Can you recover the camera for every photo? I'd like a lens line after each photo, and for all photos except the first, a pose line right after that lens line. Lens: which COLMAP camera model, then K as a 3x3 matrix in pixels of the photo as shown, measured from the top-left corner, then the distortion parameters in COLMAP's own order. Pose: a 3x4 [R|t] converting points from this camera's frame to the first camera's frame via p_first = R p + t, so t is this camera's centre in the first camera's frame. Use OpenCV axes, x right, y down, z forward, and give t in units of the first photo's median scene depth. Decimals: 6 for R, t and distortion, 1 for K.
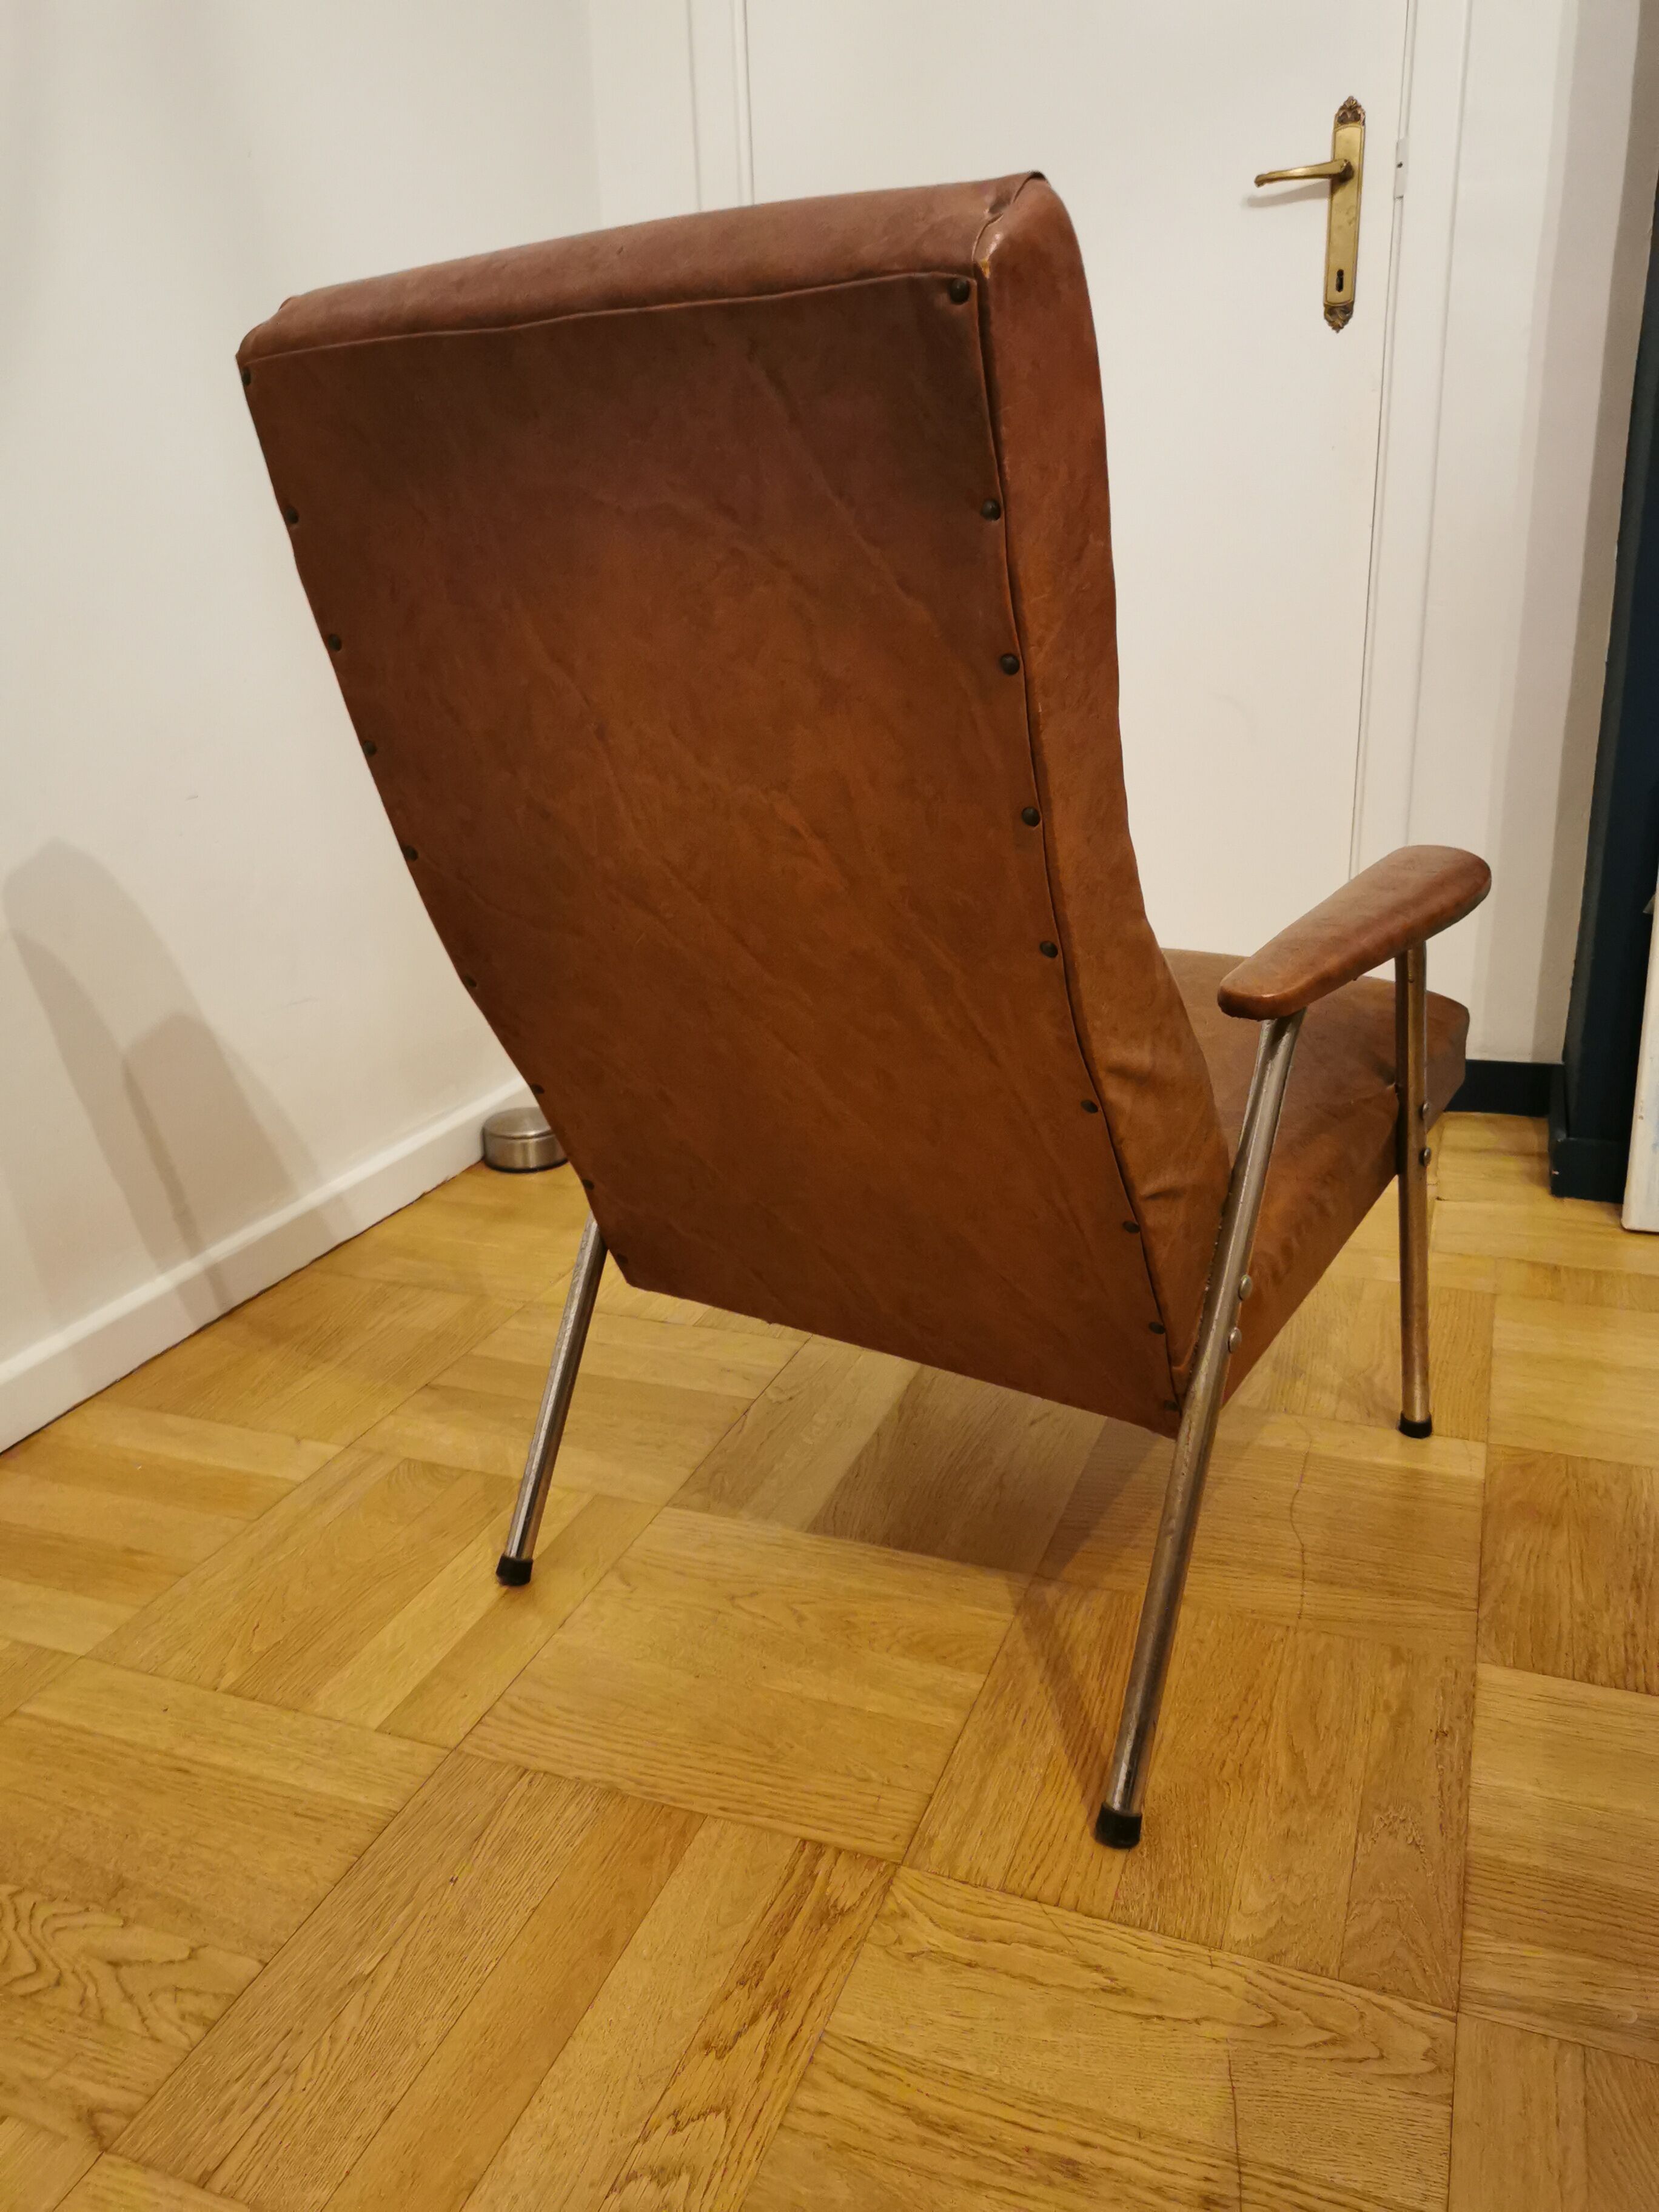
lens RADIAL K [[1709.3, 0, 829.5], [0, 1709.3, 1106.0], [0, 0, 1]] dist [0.034940, -0.032720]
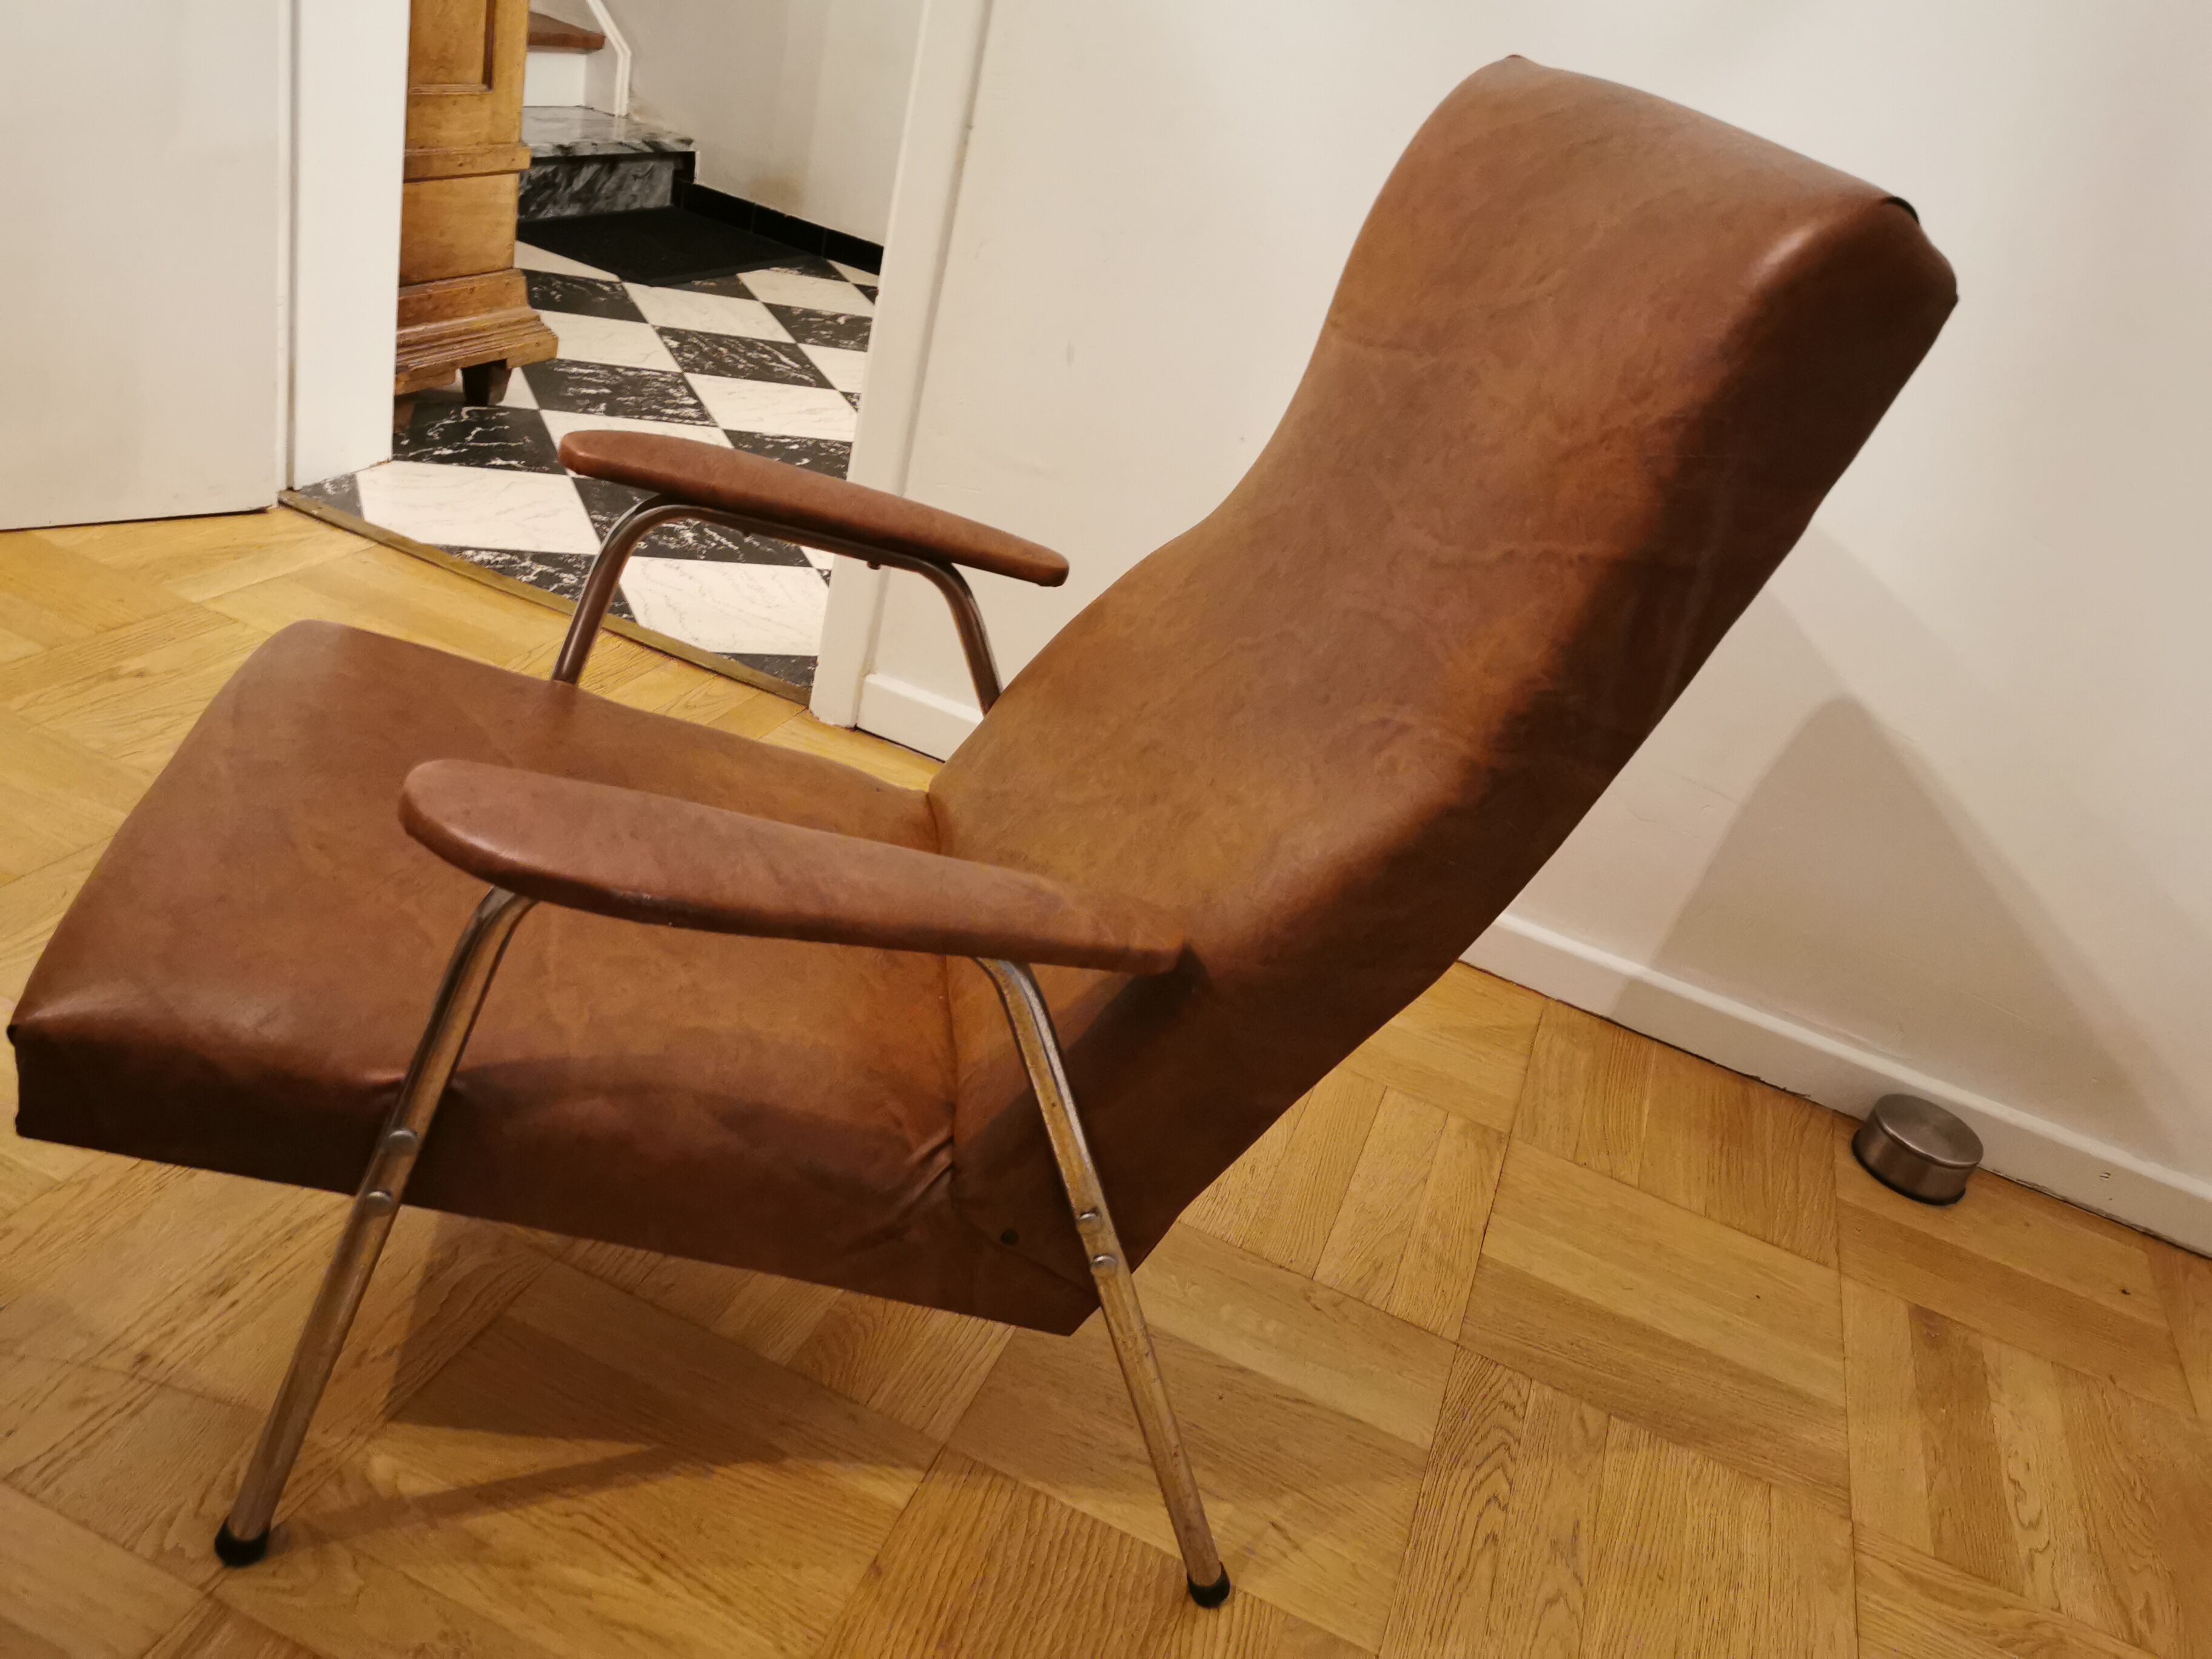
lens RADIAL K [[1767.9, 0, 1118.8], [0, 1767.9, 775.3], [0, 0, 1]] dist [0.032009, -0.001965]
pose [[0.008274, 0.494882, -0.868921, 0.947869], [-0.525044, 0.741683, 0.417415, -0.533669], [0.851035, 0.452768, 0.265971, 0.834700]]
